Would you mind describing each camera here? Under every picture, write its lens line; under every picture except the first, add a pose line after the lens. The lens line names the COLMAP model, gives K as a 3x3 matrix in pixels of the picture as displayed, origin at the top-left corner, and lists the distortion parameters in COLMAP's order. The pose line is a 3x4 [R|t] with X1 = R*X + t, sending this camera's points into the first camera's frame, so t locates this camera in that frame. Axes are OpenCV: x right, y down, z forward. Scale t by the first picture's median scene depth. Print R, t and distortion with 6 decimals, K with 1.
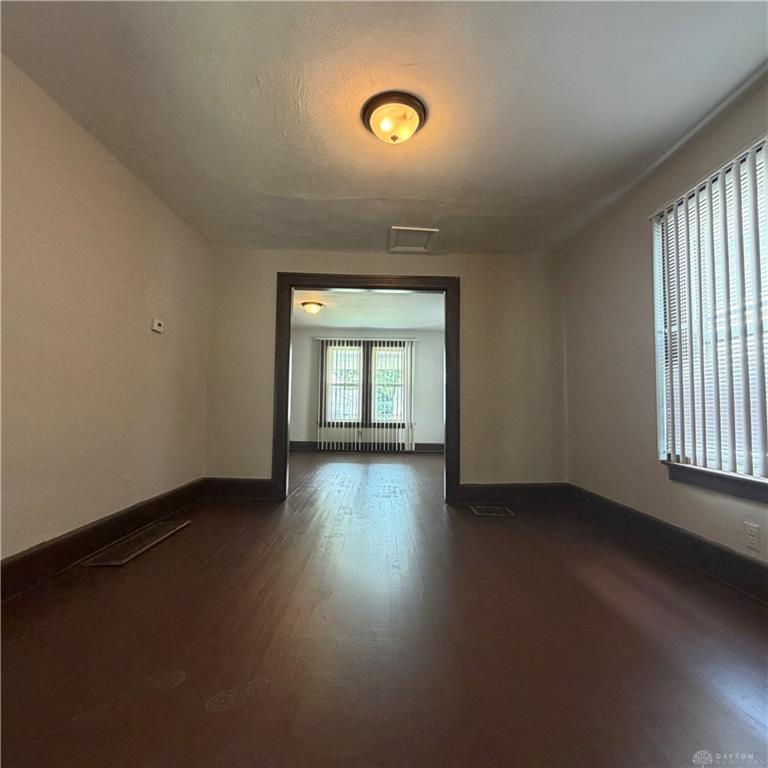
lens RADIAL K [[398.0, 0, 384.6], [0, 398.0, 384.3], [0, 0, 1]] dist [-0.006414, 0.001488]
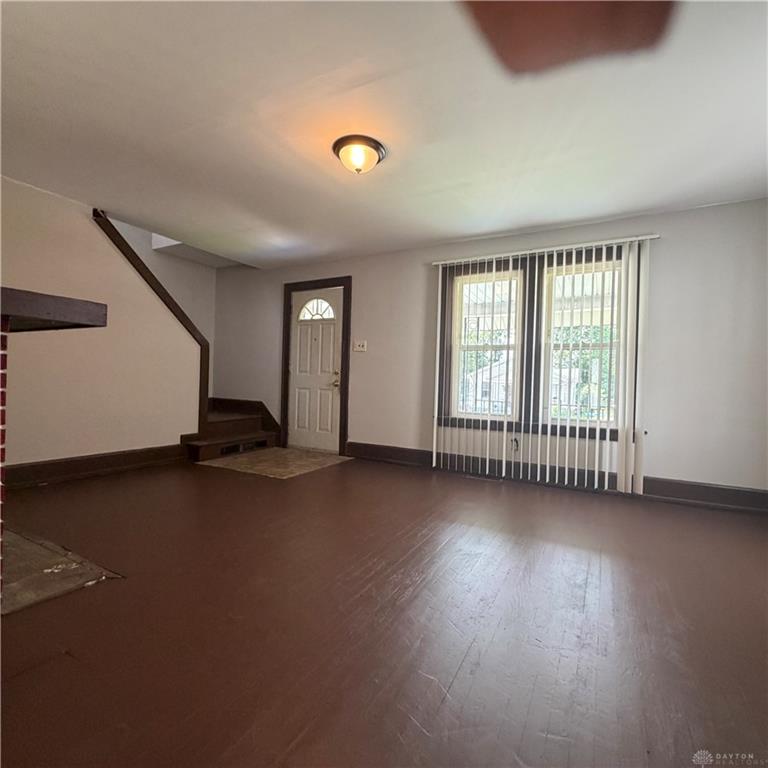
lens RADIAL K [[398.0, 0, 381.5], [0, 398.0, 383.6], [0, 0, 1]] dist [-0.006414, 0.001488]
pose [[0.879061, 0.014025, -0.476503, 0.029120], [0.003645, 0.999340, 0.036140, 0.029254], [0.476696, -0.033506, 0.878430, 0.483444]]
